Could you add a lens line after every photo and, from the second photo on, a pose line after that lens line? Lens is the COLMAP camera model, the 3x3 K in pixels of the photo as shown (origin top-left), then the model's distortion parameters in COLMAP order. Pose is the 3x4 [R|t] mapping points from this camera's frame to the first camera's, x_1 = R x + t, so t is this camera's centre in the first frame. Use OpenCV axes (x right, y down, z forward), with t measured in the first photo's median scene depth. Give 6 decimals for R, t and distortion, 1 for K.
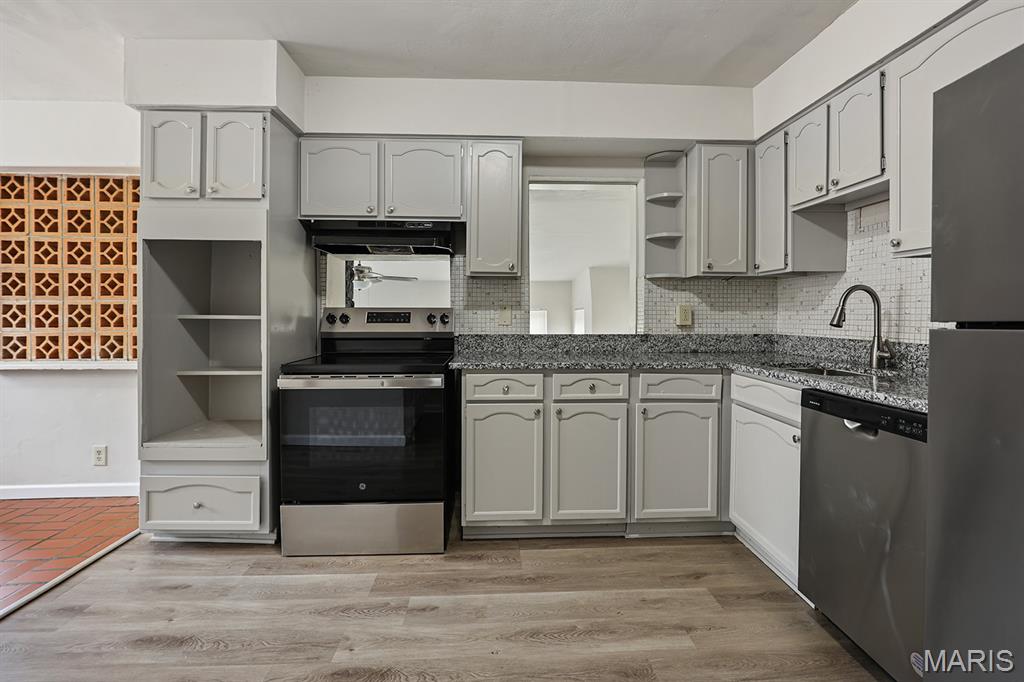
lens RADIAL K [[492.6, 0, 514.5], [0, 492.6, 321.4], [0, 0, 1]] dist [-0.004486, -0.000461]
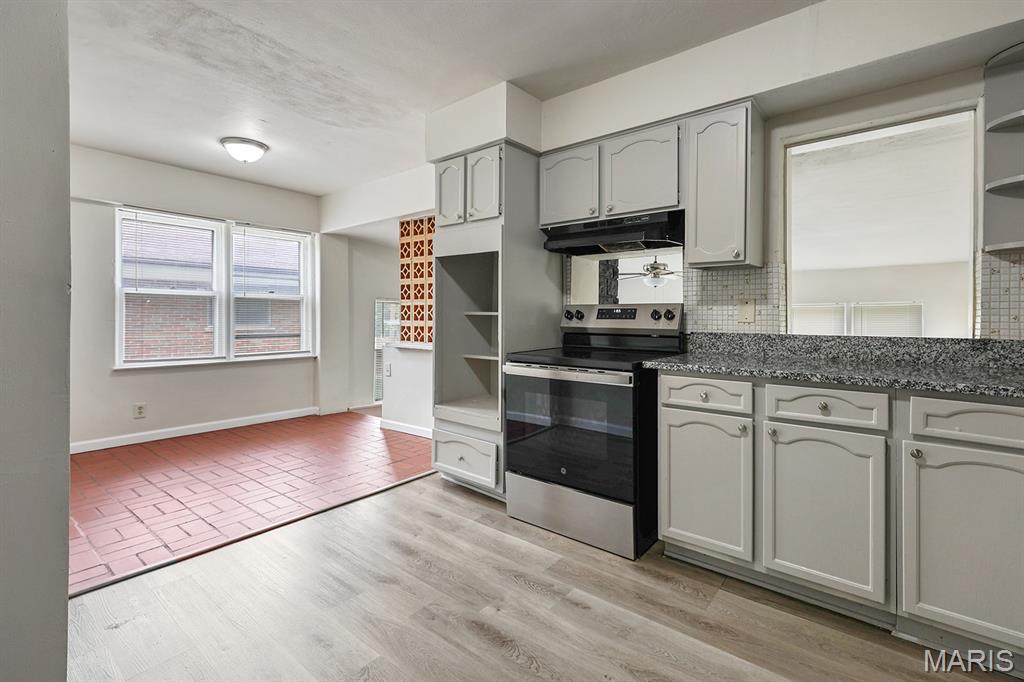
lens RADIAL K [[481.6, 0, 510.1], [0, 481.6, 314.3], [0, 0, 1]] dist [0.020333, -0.000377]
pose [[0.739334, 0.000211, -0.673339, 0.302612], [-0.005354, 0.999970, -0.005565, -0.000111], [0.673318, 0.007720, 0.739313, 0.135651]]
